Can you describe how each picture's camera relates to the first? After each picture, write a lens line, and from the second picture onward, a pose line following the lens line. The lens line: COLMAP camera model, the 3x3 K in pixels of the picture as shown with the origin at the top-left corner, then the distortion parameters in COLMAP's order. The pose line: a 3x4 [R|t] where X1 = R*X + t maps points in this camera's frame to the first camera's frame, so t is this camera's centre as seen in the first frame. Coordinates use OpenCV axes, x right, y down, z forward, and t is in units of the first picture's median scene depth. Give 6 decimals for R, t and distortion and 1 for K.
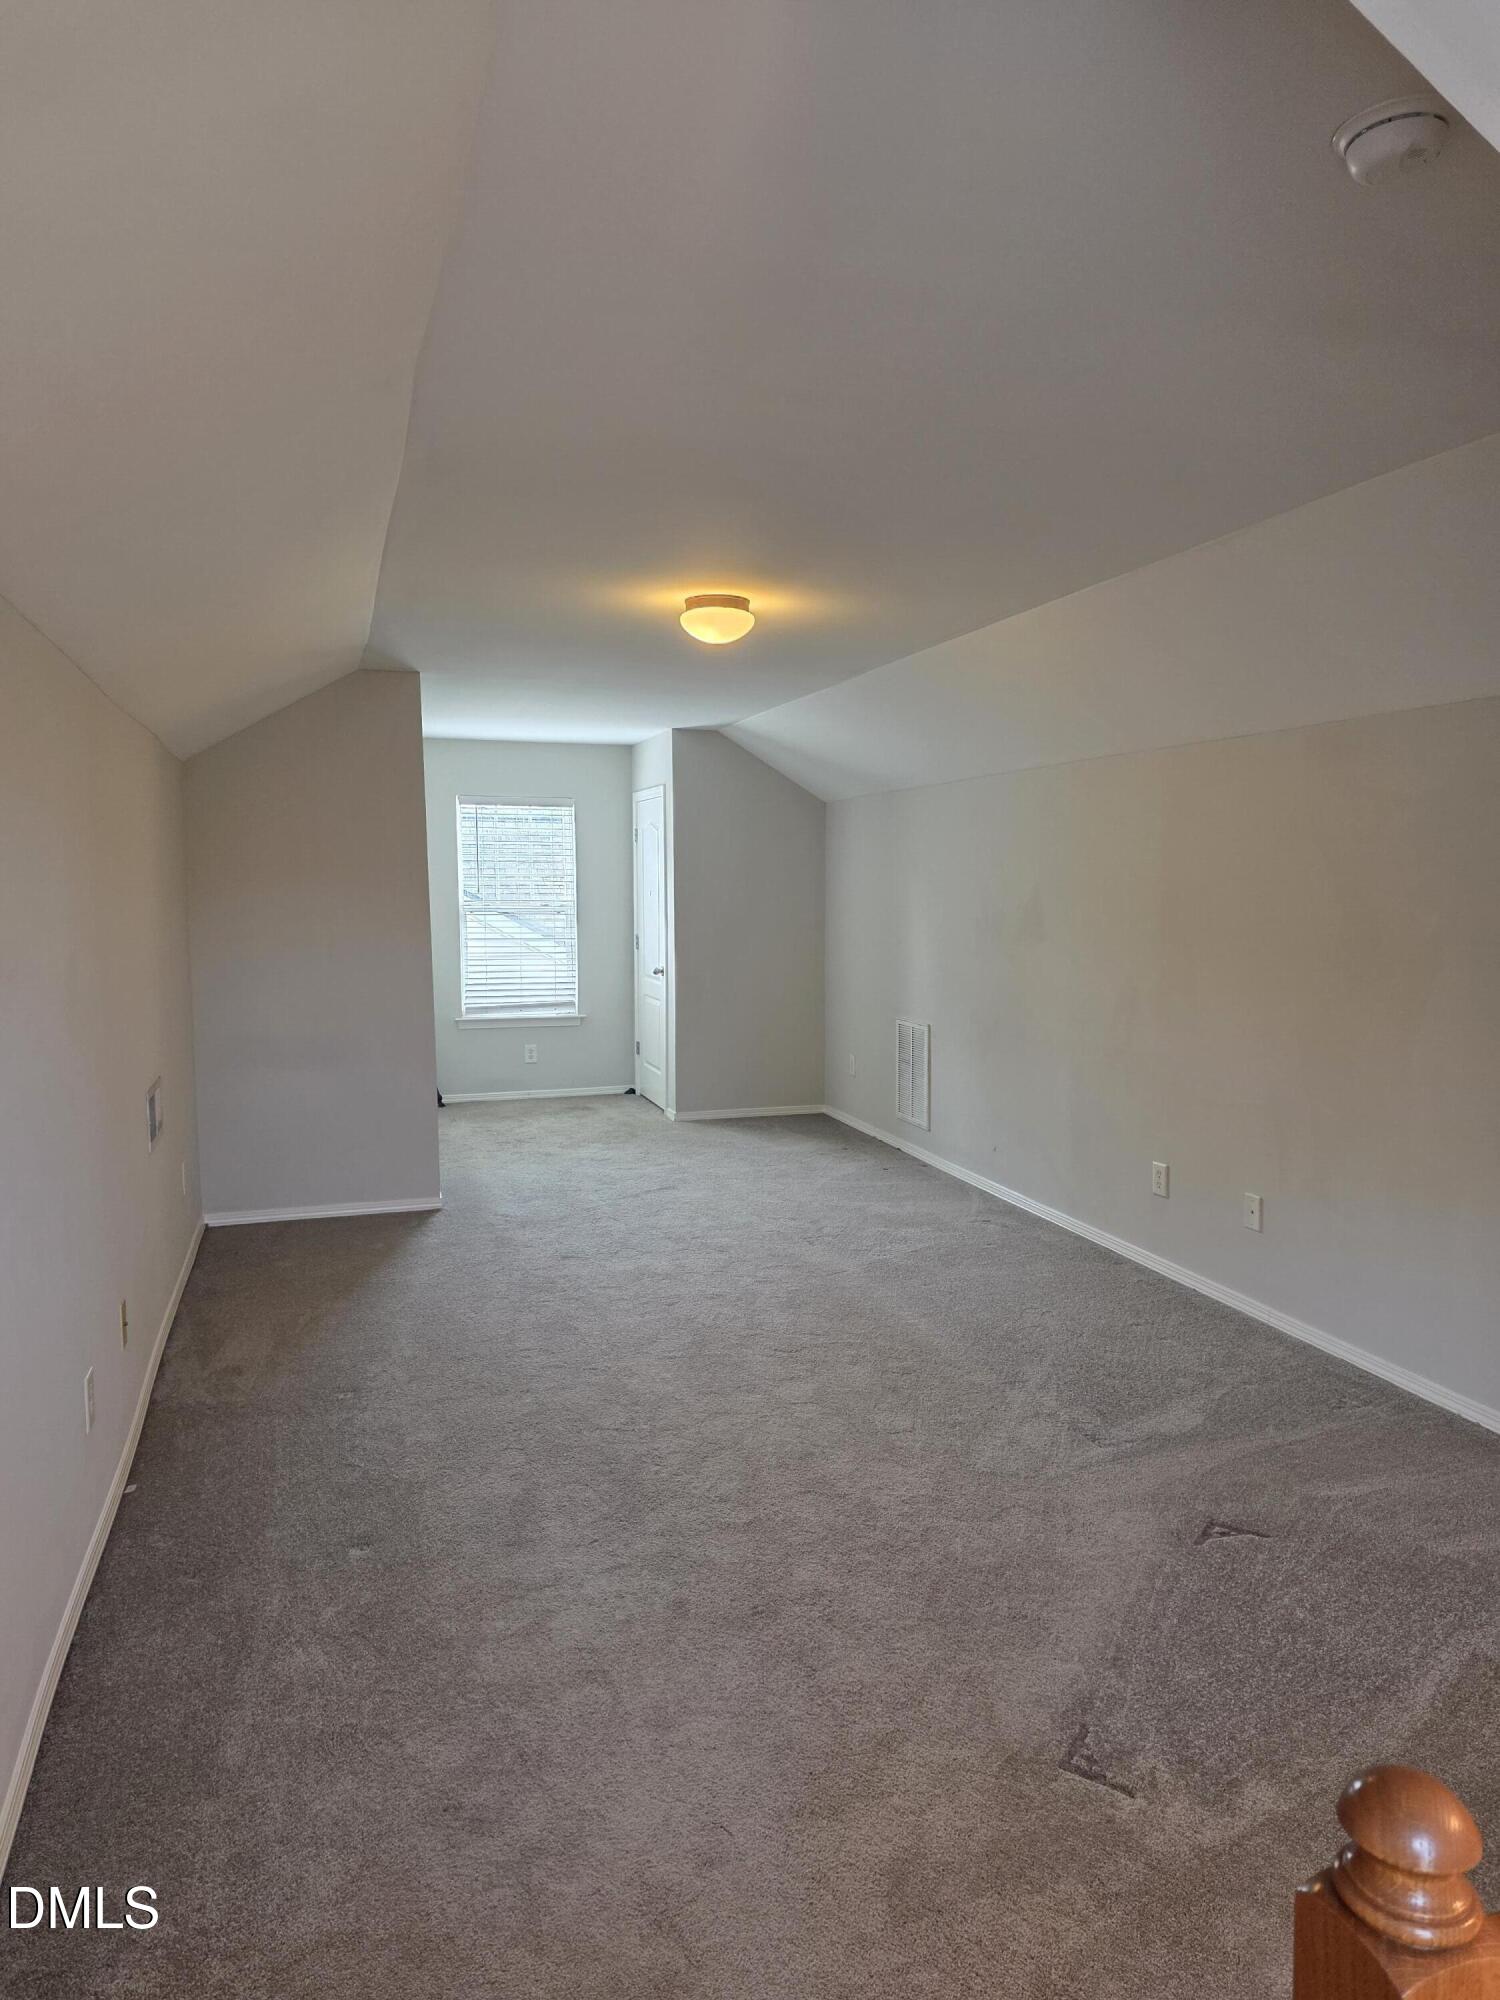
lens RADIAL K [[1339.7, 0, 737.6], [0, 1339.7, 990.2], [0, 0, 1]] dist [0.065806, -0.060399]
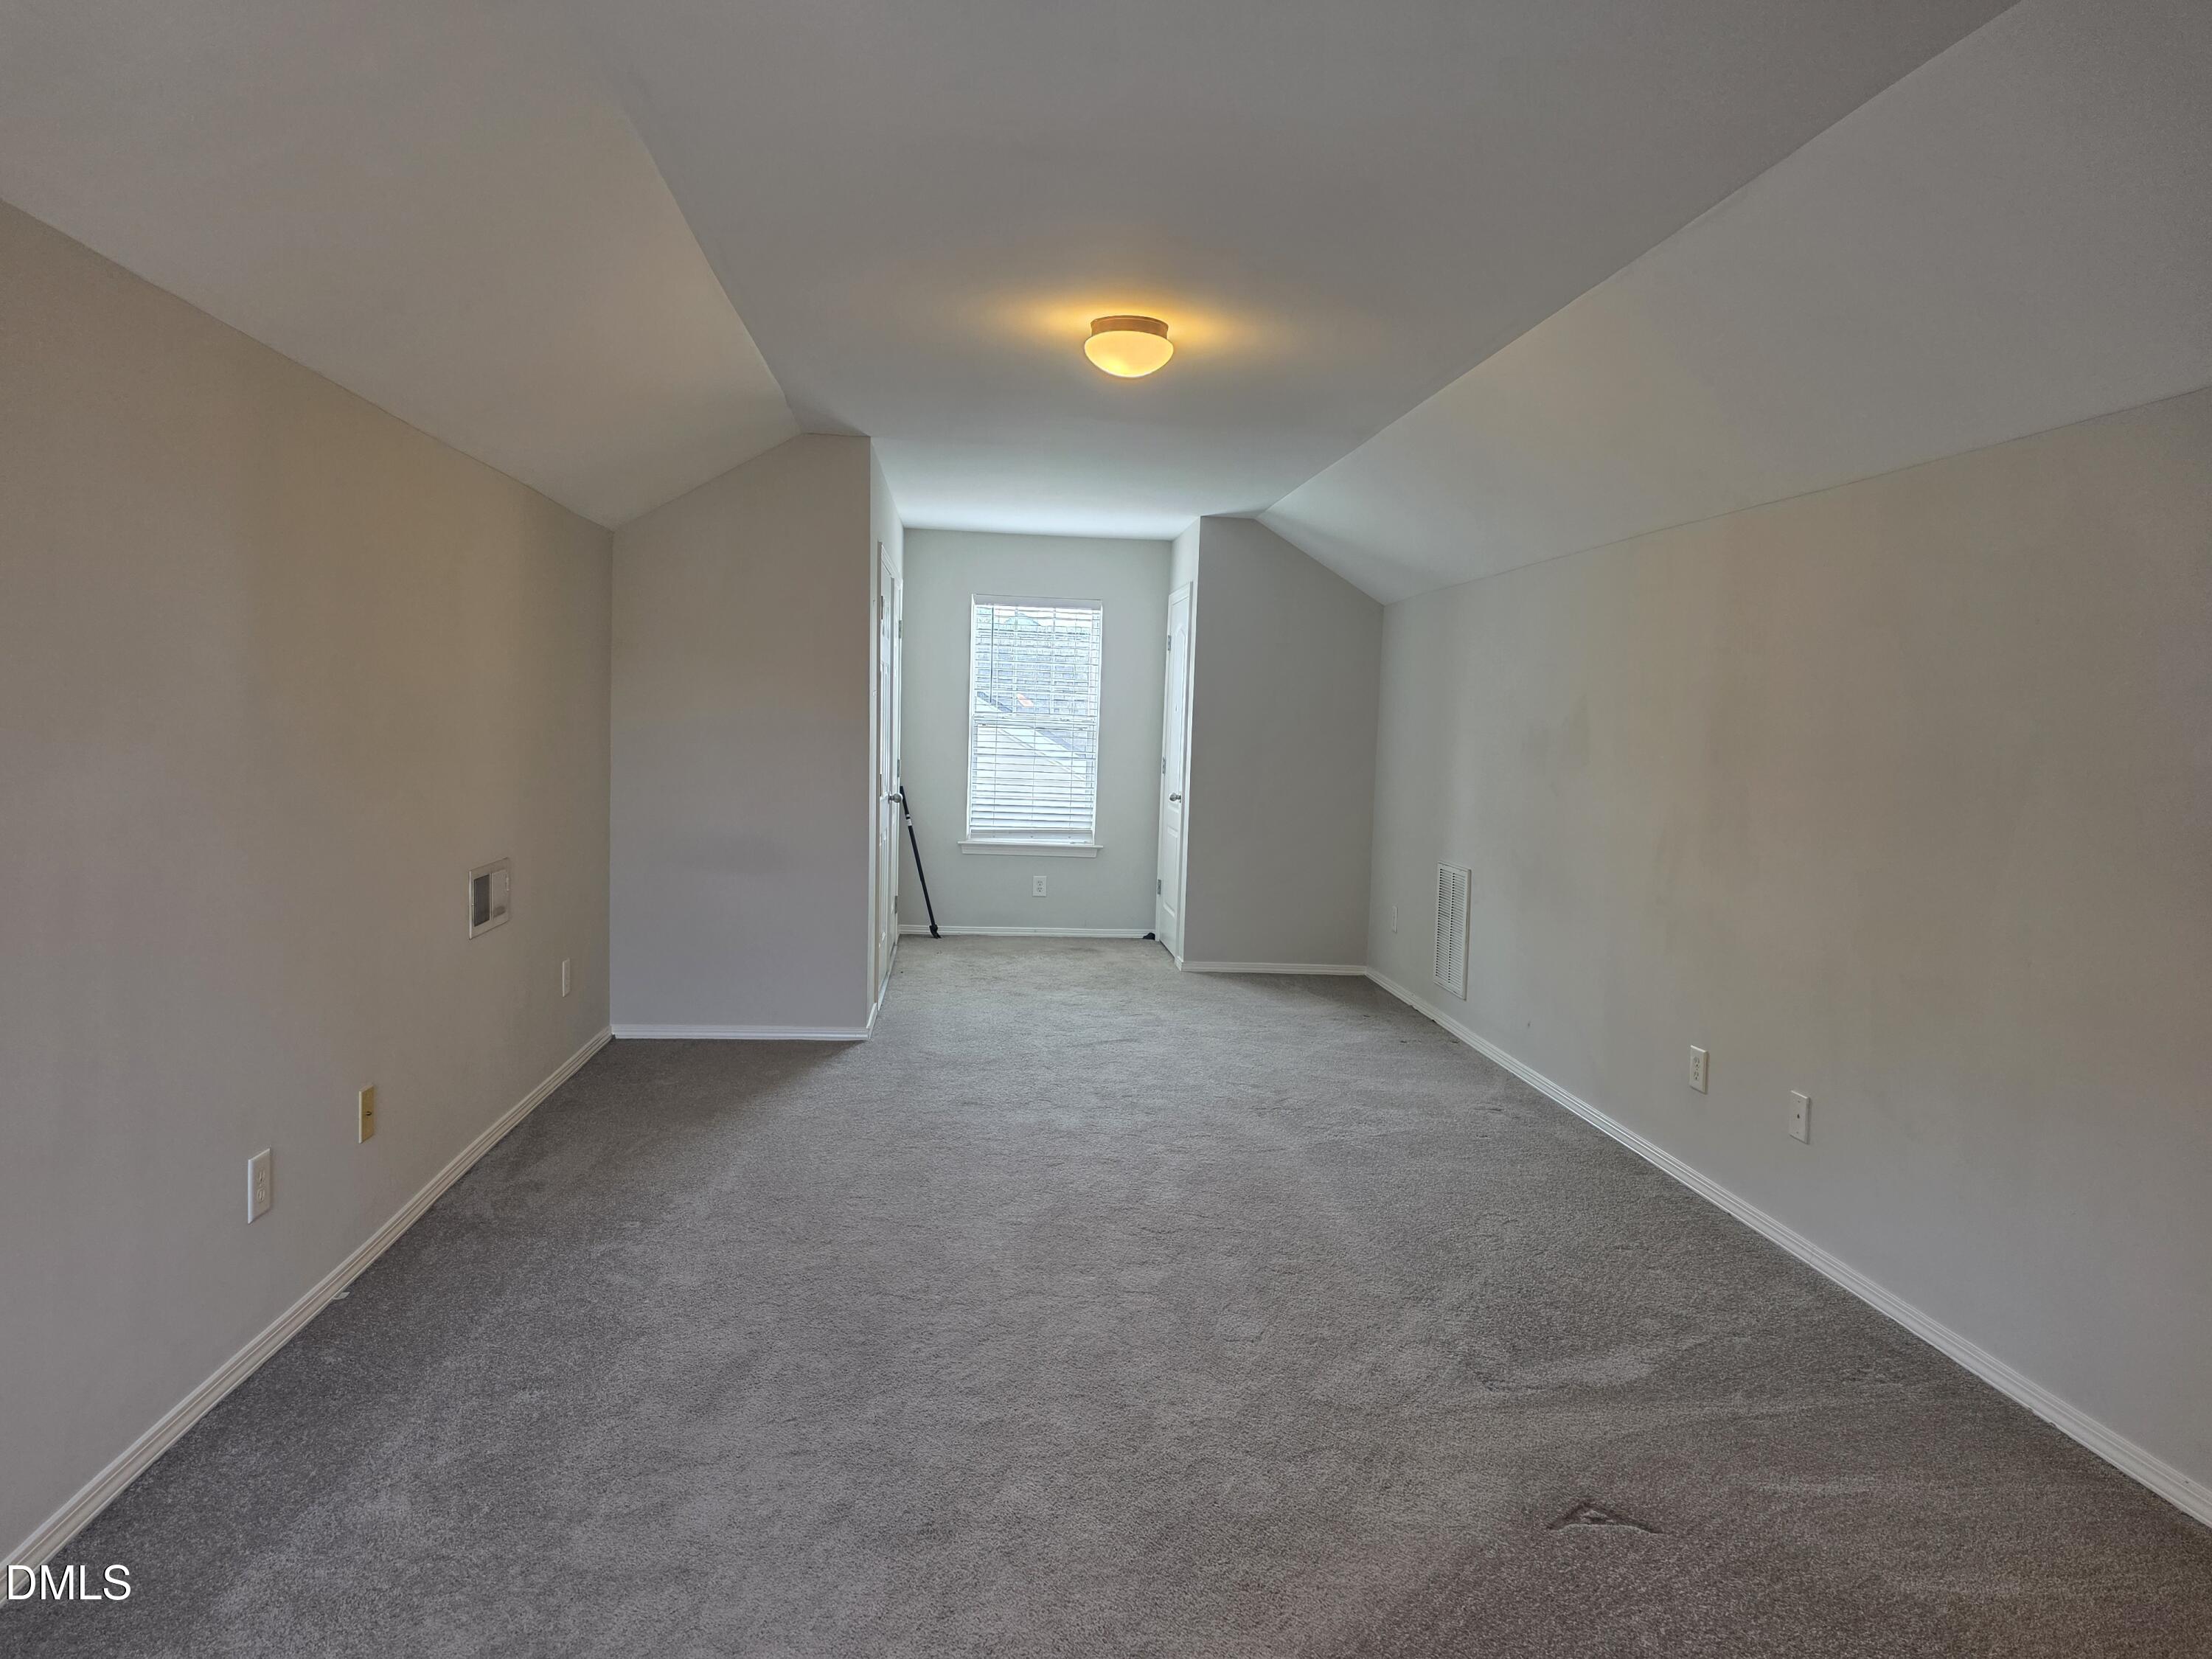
lens RADIAL K [[1481.7, 0, 1114.6], [0, 1481.7, 834.3], [0, 0, 1]] dist [0.065806, -0.060399]
pose [[0.977479, 0.049476, -0.205150, 0.182947], [-0.052026, 0.998621, -0.007048, 0.034007], [0.204519, 0.017562, 0.978705, 0.100900]]
